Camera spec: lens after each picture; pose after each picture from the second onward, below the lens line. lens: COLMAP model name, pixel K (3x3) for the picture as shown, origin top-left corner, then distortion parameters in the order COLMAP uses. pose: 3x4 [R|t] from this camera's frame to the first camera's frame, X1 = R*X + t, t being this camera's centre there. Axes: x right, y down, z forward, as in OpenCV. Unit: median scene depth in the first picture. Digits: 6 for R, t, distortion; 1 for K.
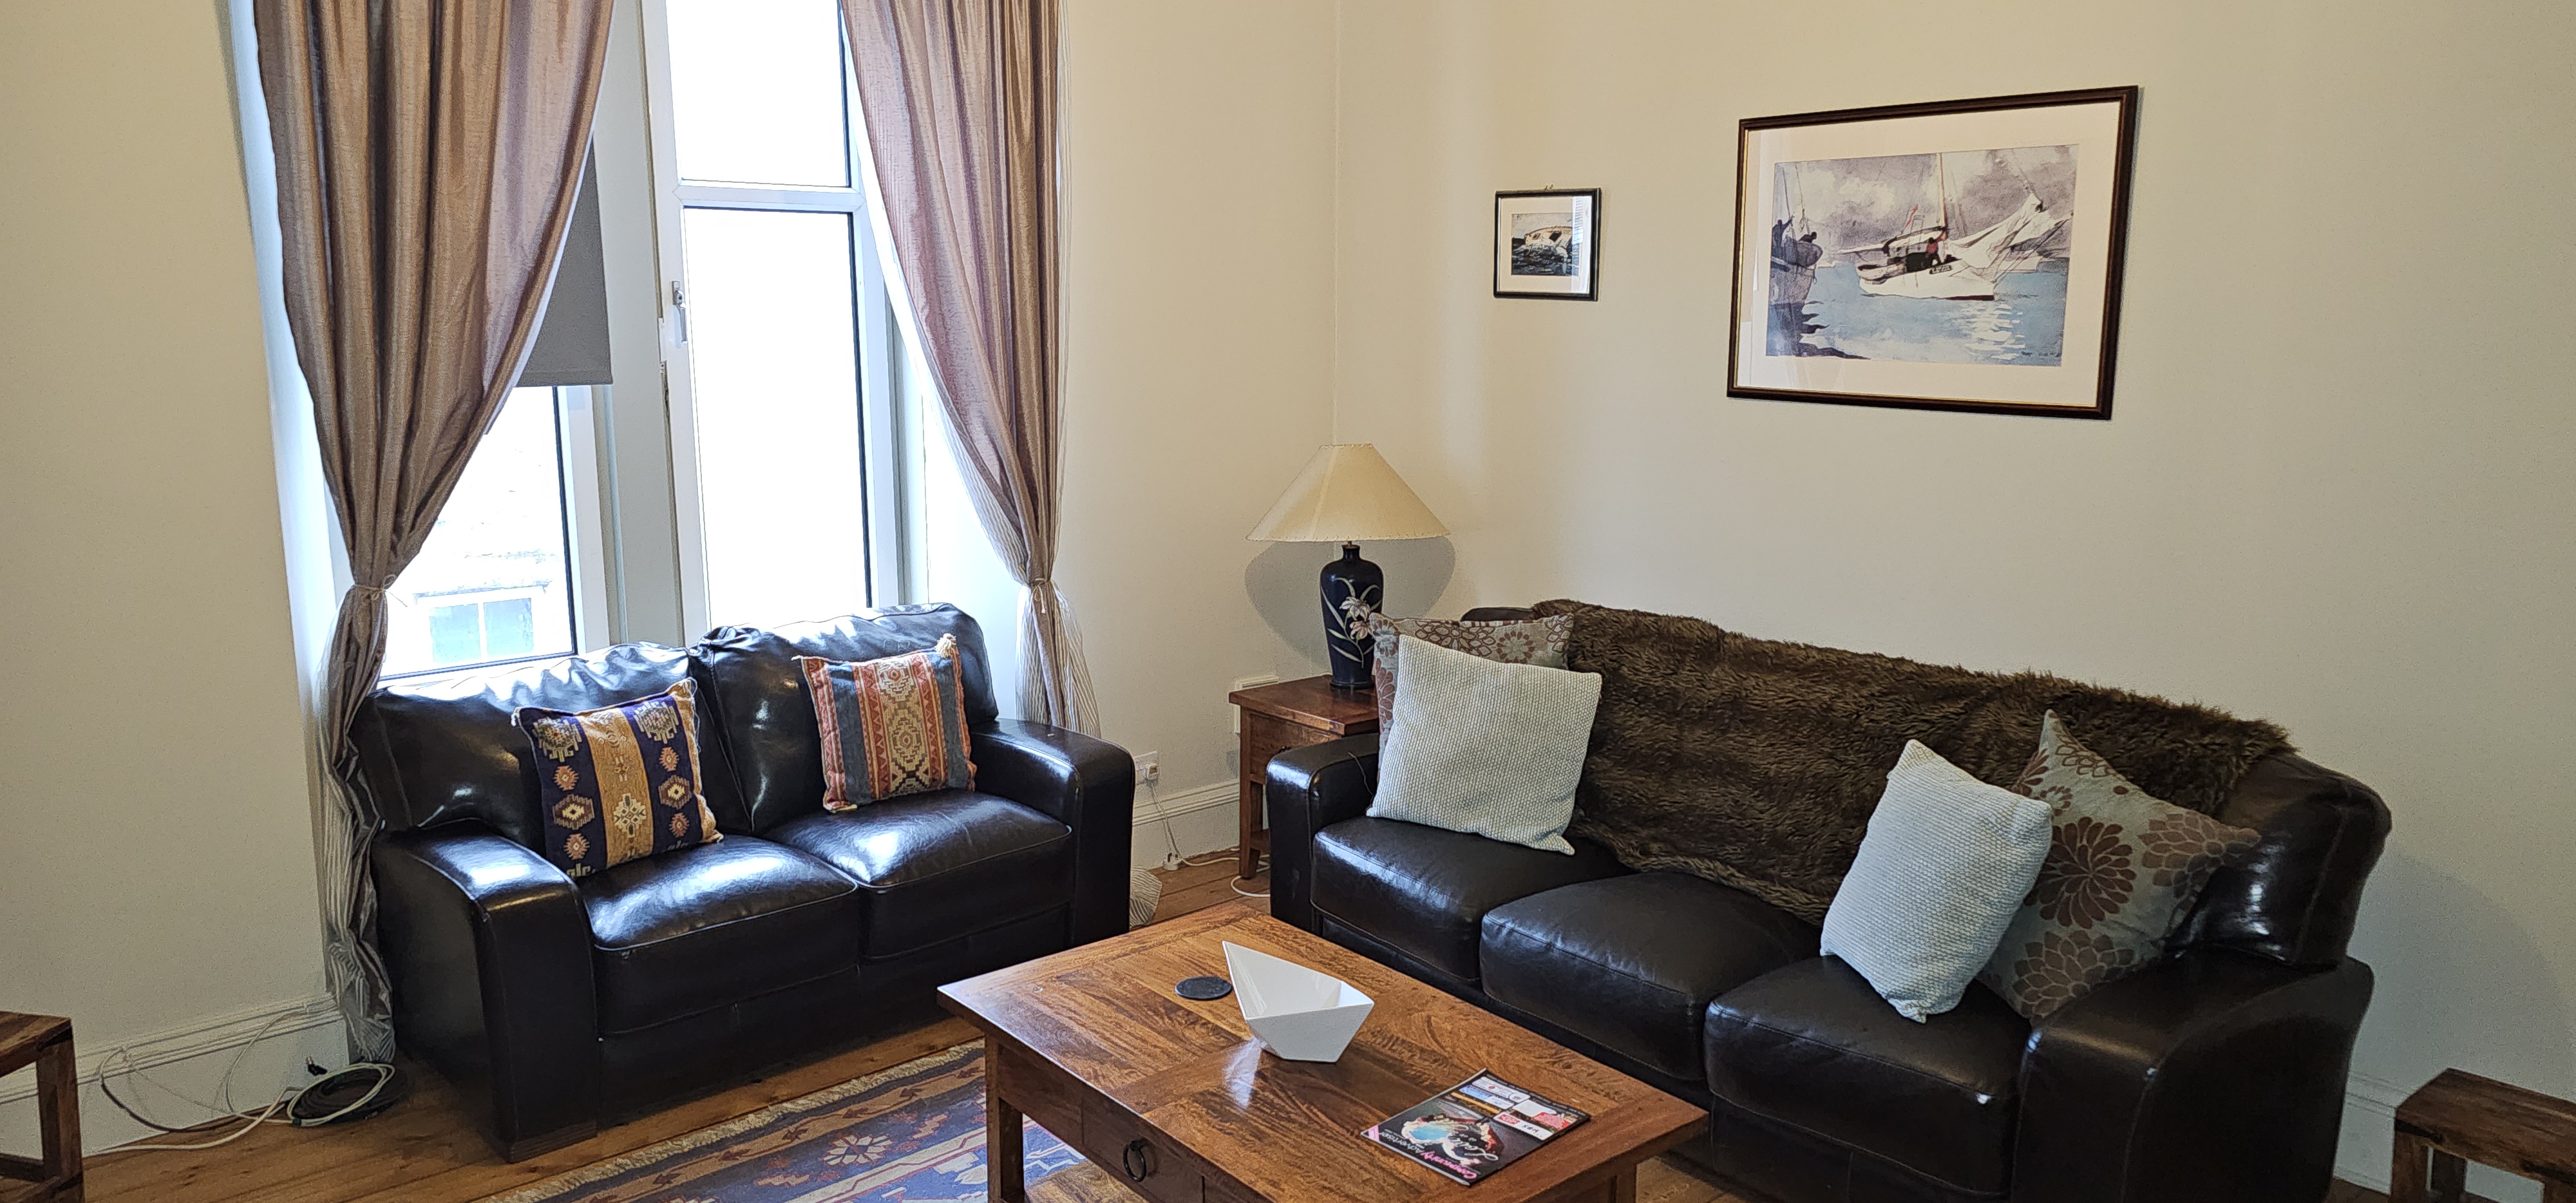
lens RADIAL K [[1717.3, 0, 1268.8], [0, 1717.3, 603.6], [0, 0, 1]] dist [0.067451, -0.010873]
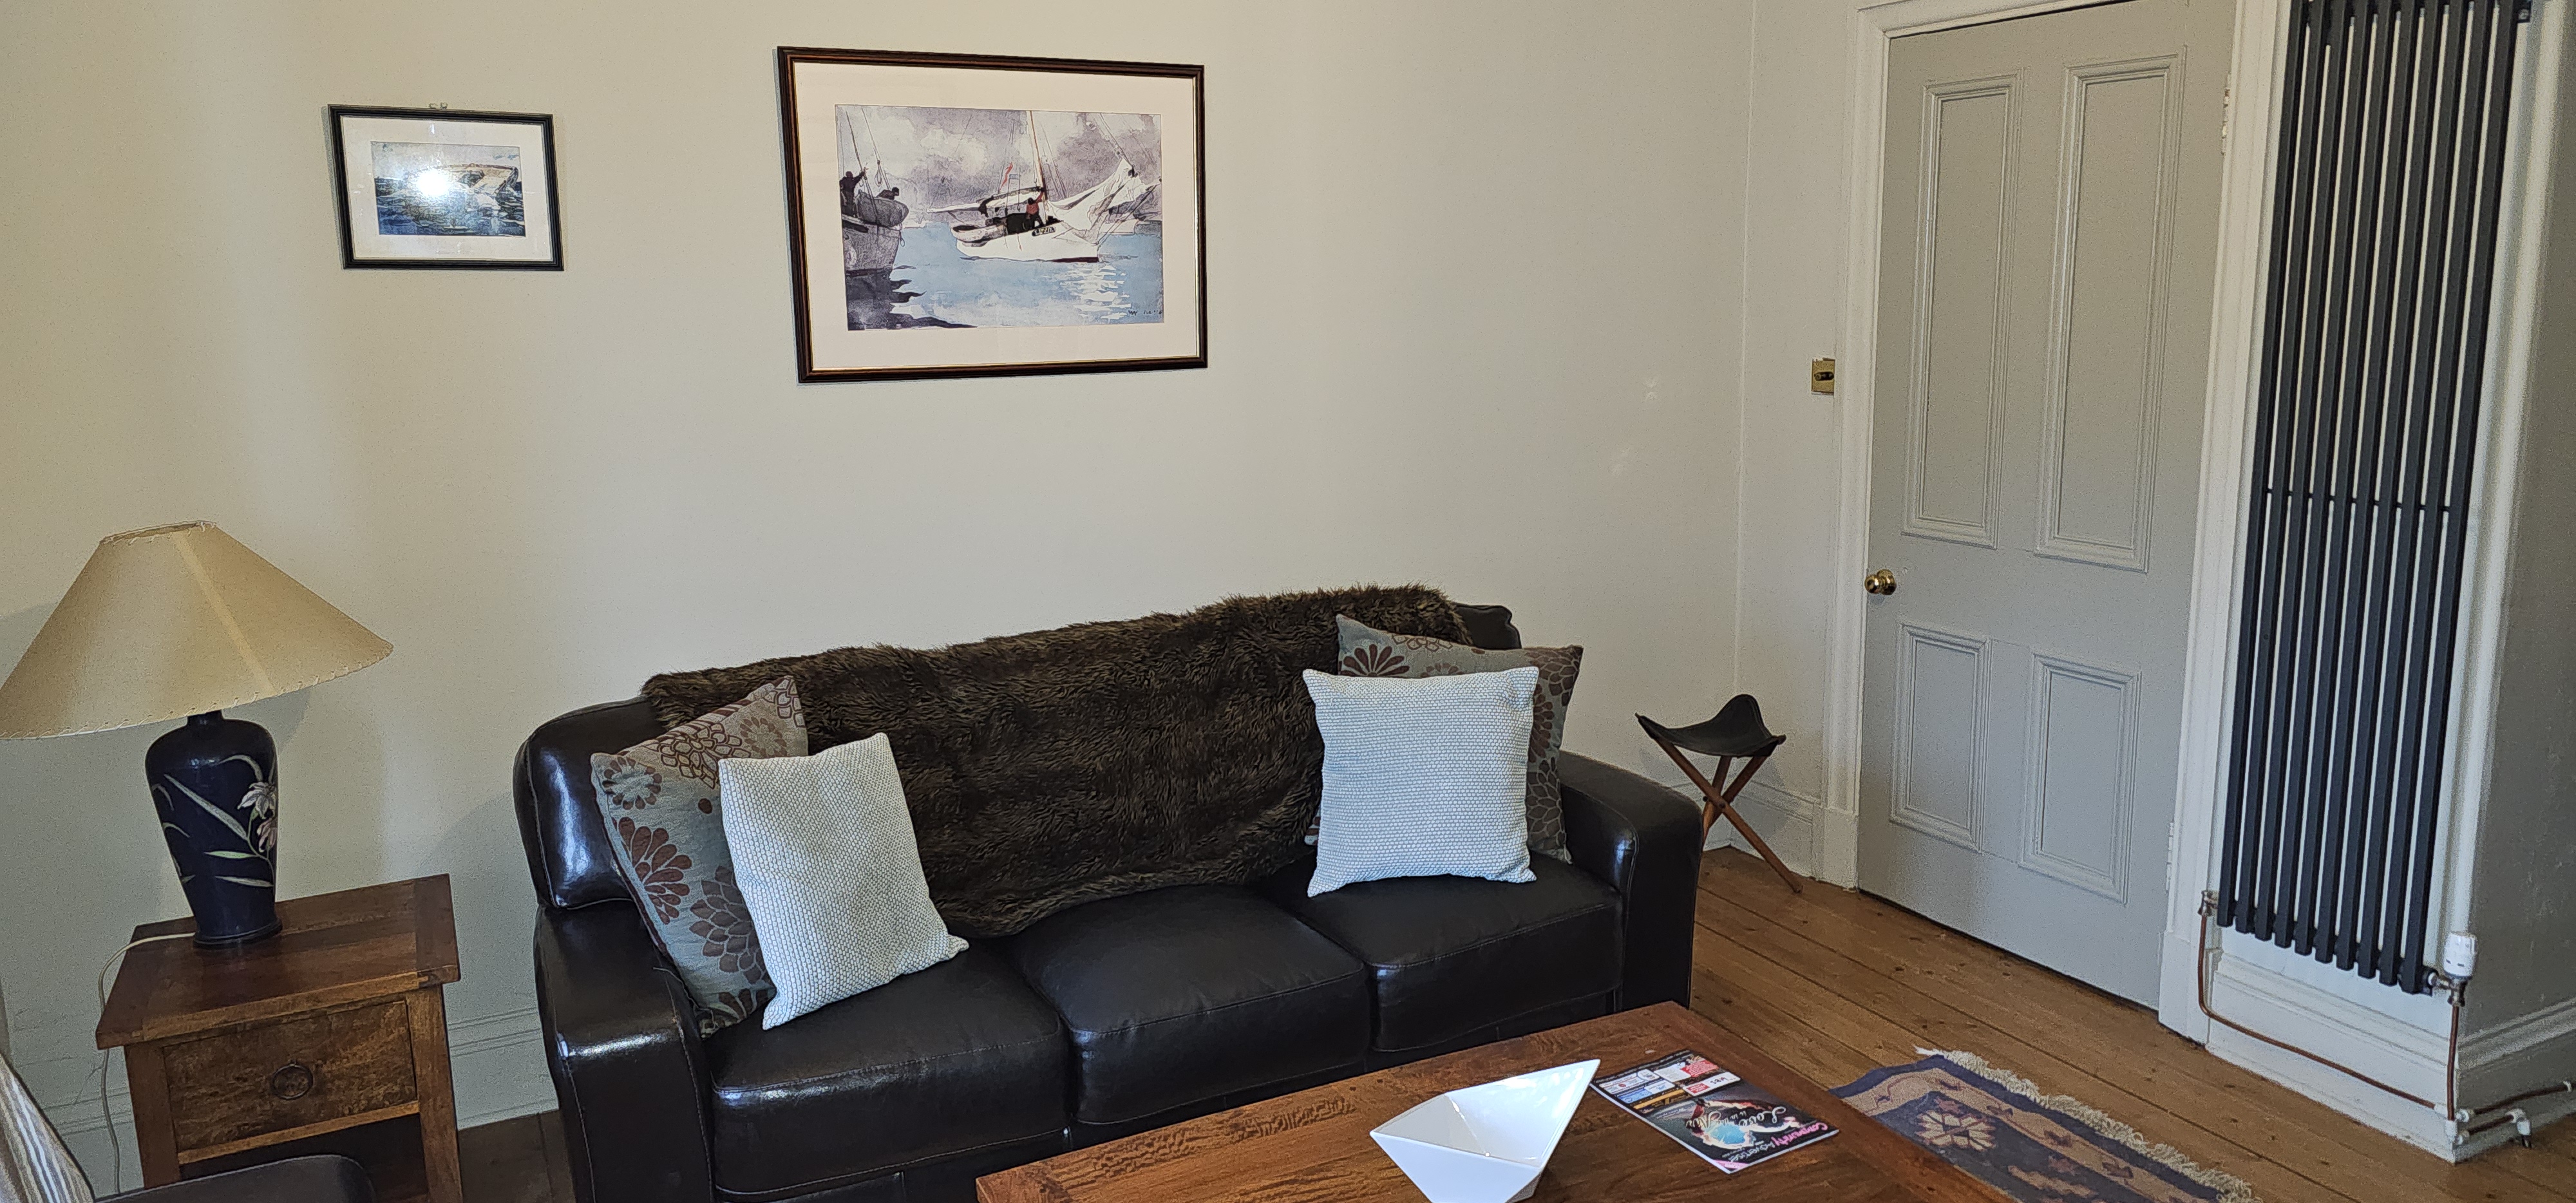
lens RADIAL K [[1717.3, 0, 1284.0], [0, 1717.3, 592.5], [0, 0, 1]] dist [0.067451, -0.010873]
pose [[0.236591, -0.191184, 0.952614, -0.540674], [0.195629, 0.969744, 0.146036, -0.108284], [-0.951711, 0.151809, 0.266834, 0.632088]]
